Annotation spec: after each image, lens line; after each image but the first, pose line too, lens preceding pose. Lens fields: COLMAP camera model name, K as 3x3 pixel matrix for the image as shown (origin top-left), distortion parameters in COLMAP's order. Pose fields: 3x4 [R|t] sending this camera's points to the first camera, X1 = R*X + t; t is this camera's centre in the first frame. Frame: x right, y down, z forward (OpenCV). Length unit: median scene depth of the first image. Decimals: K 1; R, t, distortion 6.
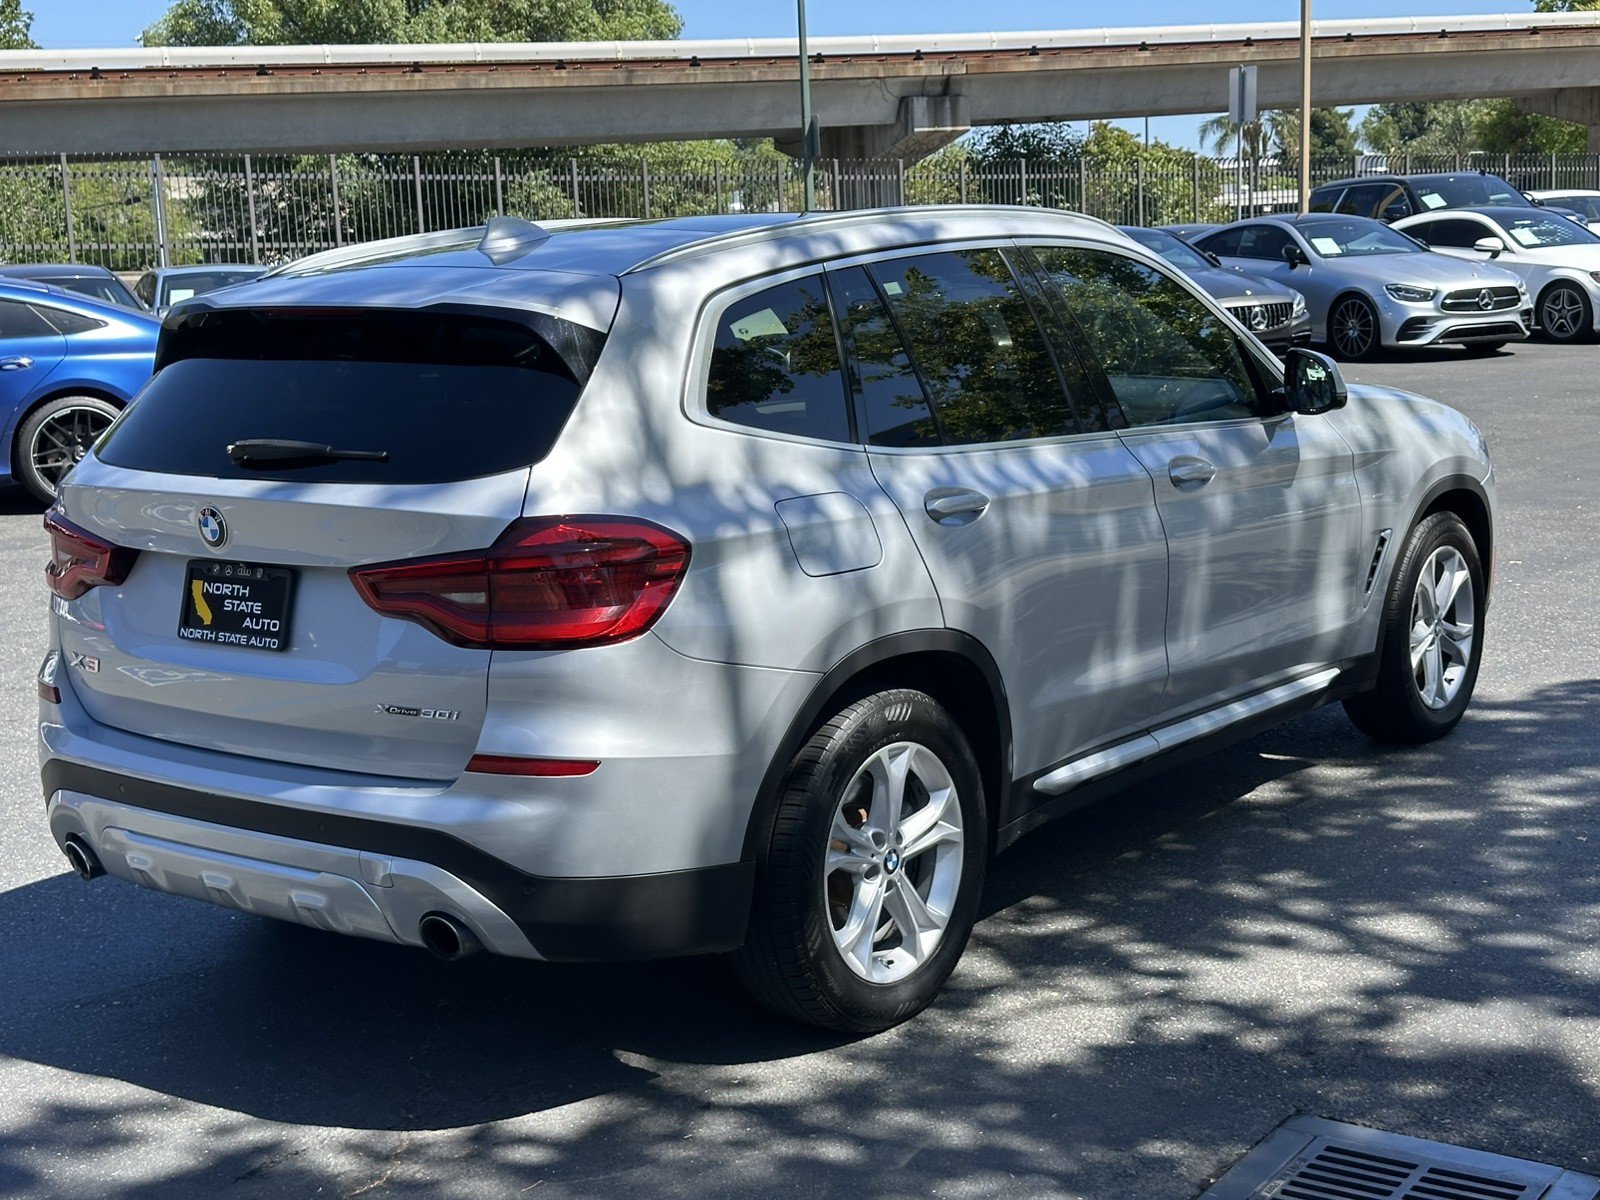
lens RADIAL K [[2249.5, 0, 800.0], [0, 2249.5, 600.0], [0, 0, 1]] dist [0.193661, -0.409898]
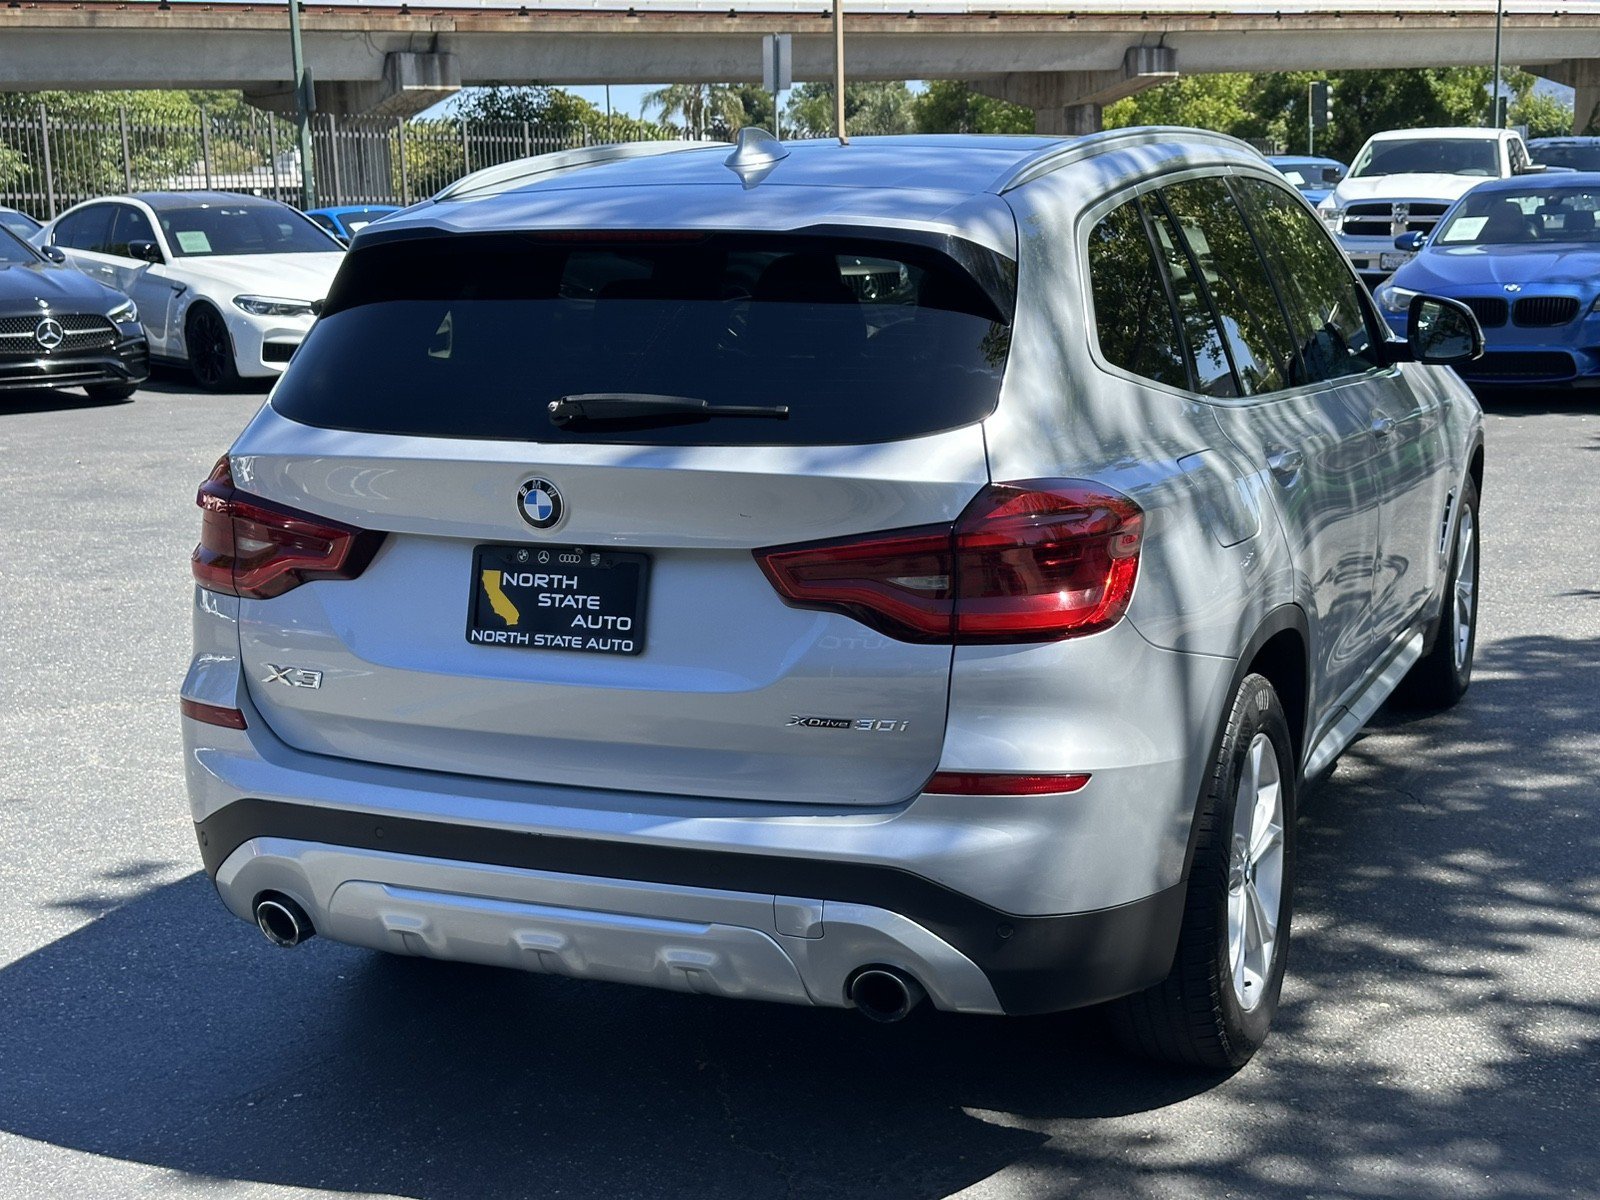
lens RADIAL K [[2249.5, 0, 800.0], [0, 2249.5, 600.0], [0, 0, 1]] dist [0.193661, -0.409898]
pose [[0.966842, -0.028875, 0.253738, -0.306192], [0.025750, 0.999546, 0.015627, -0.006629], [-0.254074, -0.008575, 0.967147, 0.166585]]
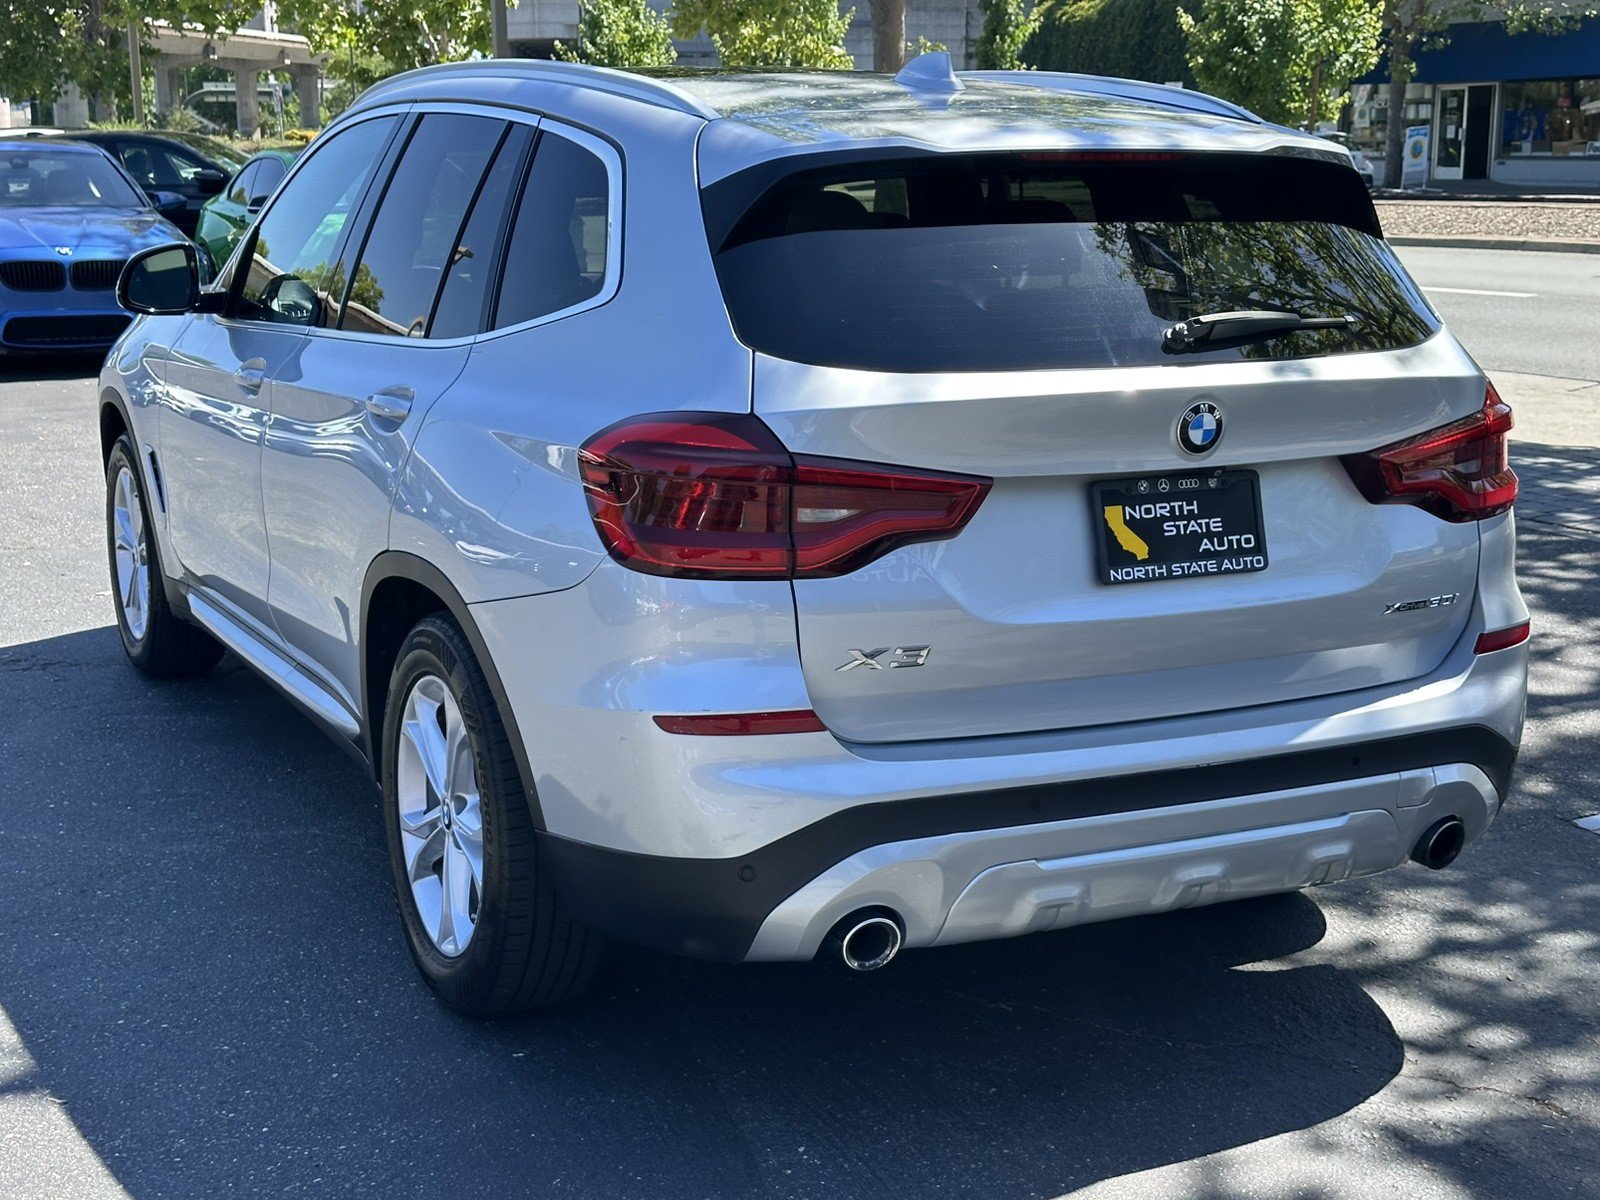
lens RADIAL K [[2249.5, 0, 800.0], [0, 2249.5, 600.0], [0, 0, 1]] dist [0.193661, -0.409898]
pose [[0.427301, -0.139830, 0.893231, -0.844001], [0.125730, 0.987558, 0.094450, -0.053186], [-0.895324, 0.071947, 0.439566, 0.642626]]
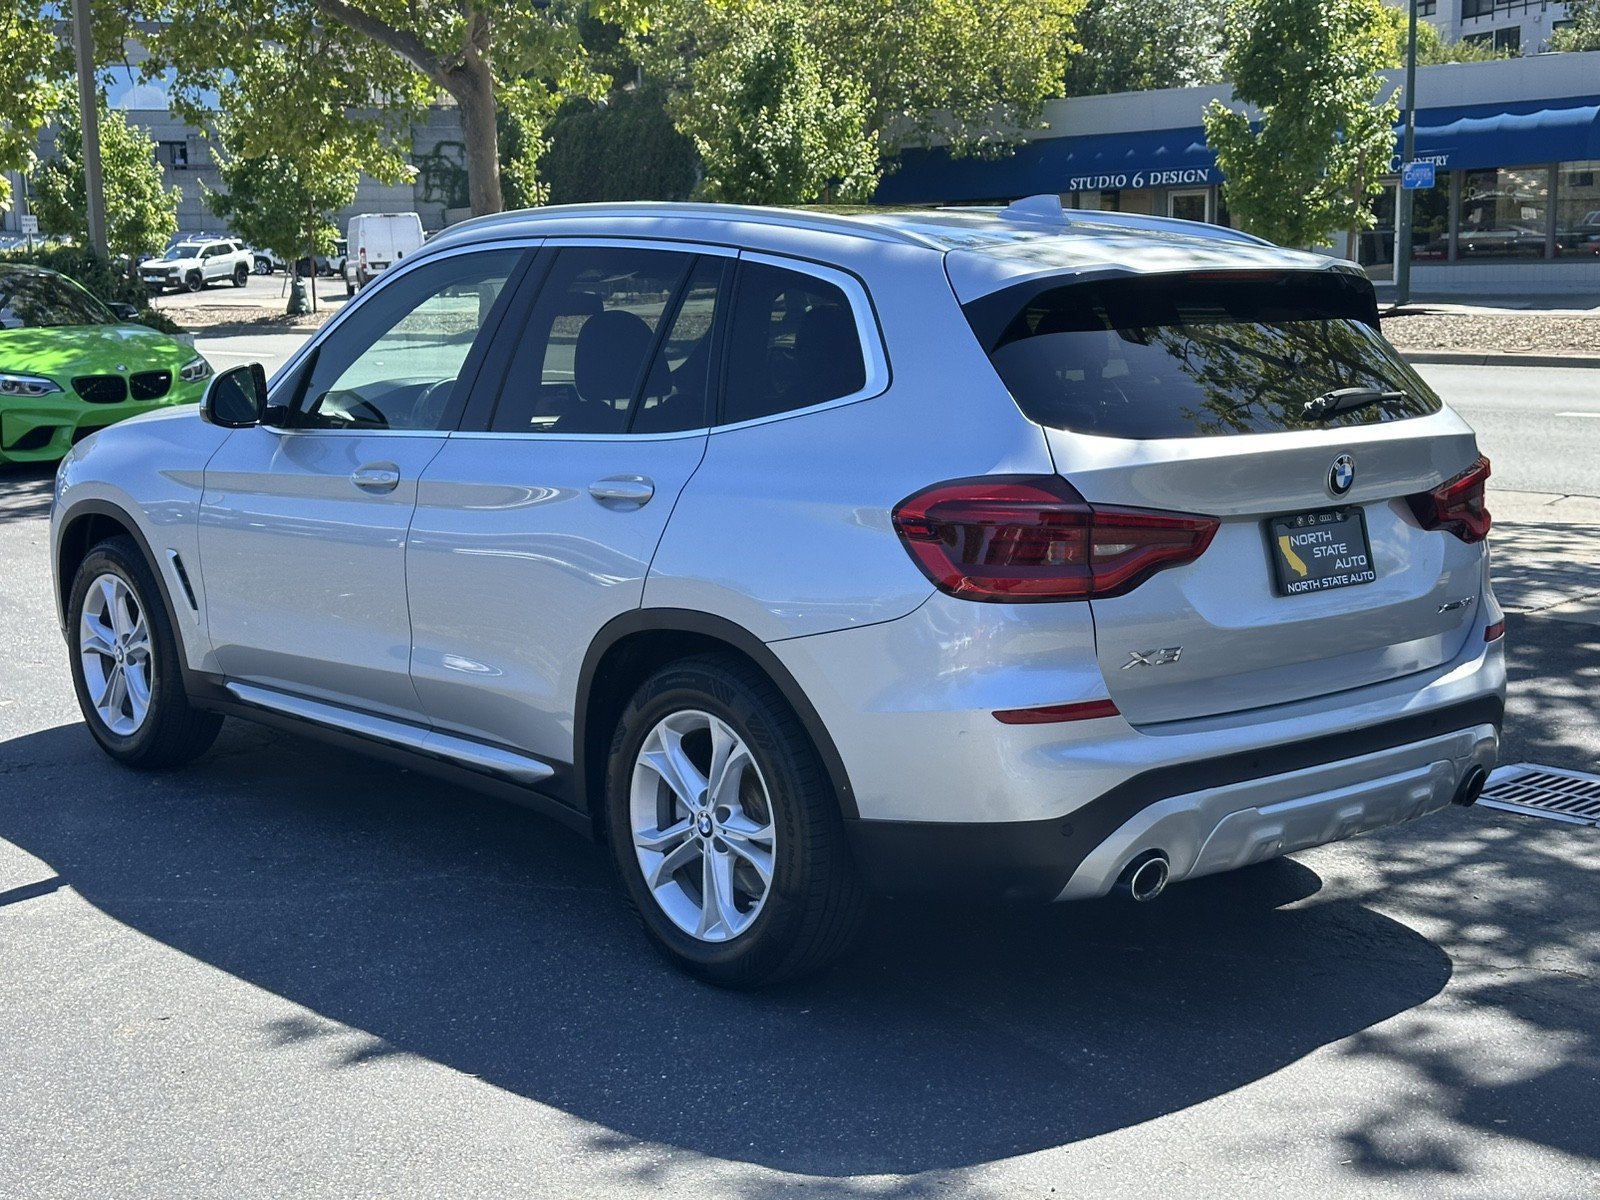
lens RADIAL K [[2249.5, 0, 800.0], [0, 2249.5, 600.0], [0, 0, 1]] dist [0.193661, -0.409898]
pose [[0.187485, -0.111984, 0.975863, -1.097158], [0.159298, 0.983795, 0.082289, -0.083330], [-0.969264, 0.140025, 0.202286, 0.852039]]
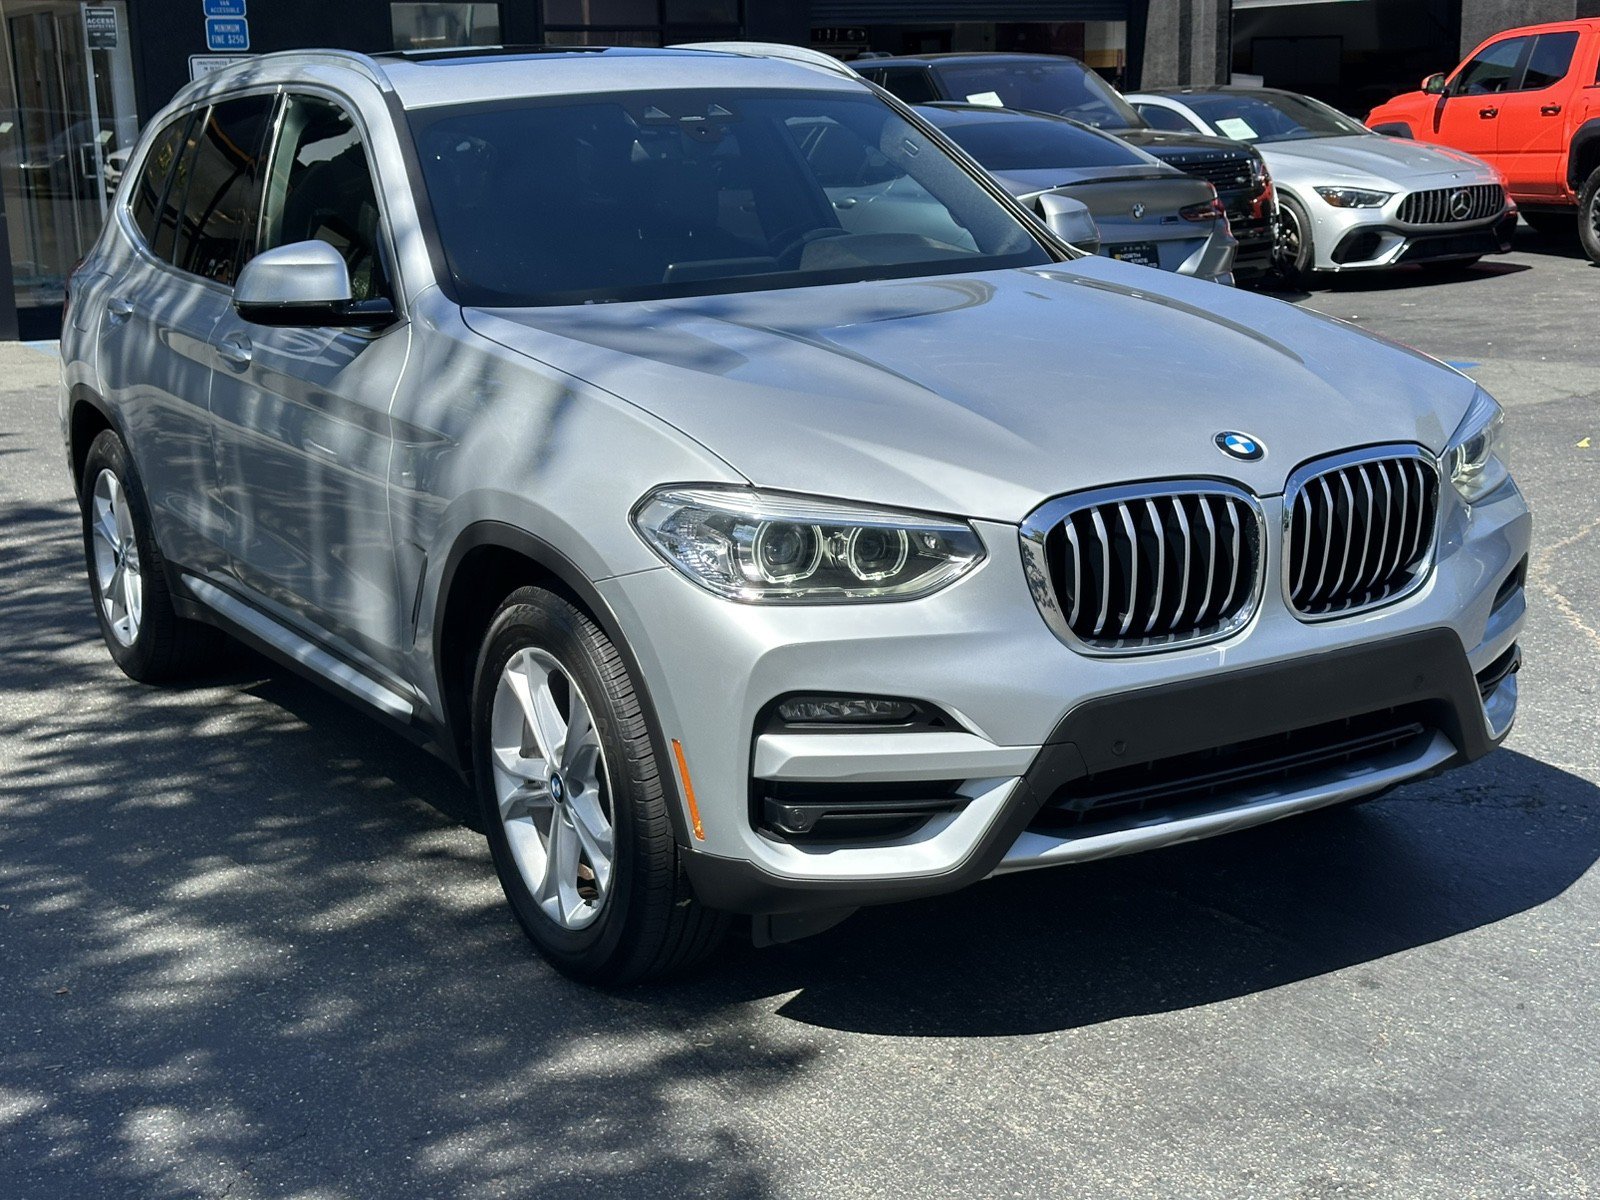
lens RADIAL K [[2249.5, 0, 800.0], [0, 2249.5, 600.0], [0, 0, 1]] dist [0.193661, -0.409898]
pose [[-0.367555, 0.250150, -0.895728, 0.978515], [-0.104689, 0.945896, 0.307118, -0.279679], [0.924091, 0.206655, -0.321481, 1.596581]]
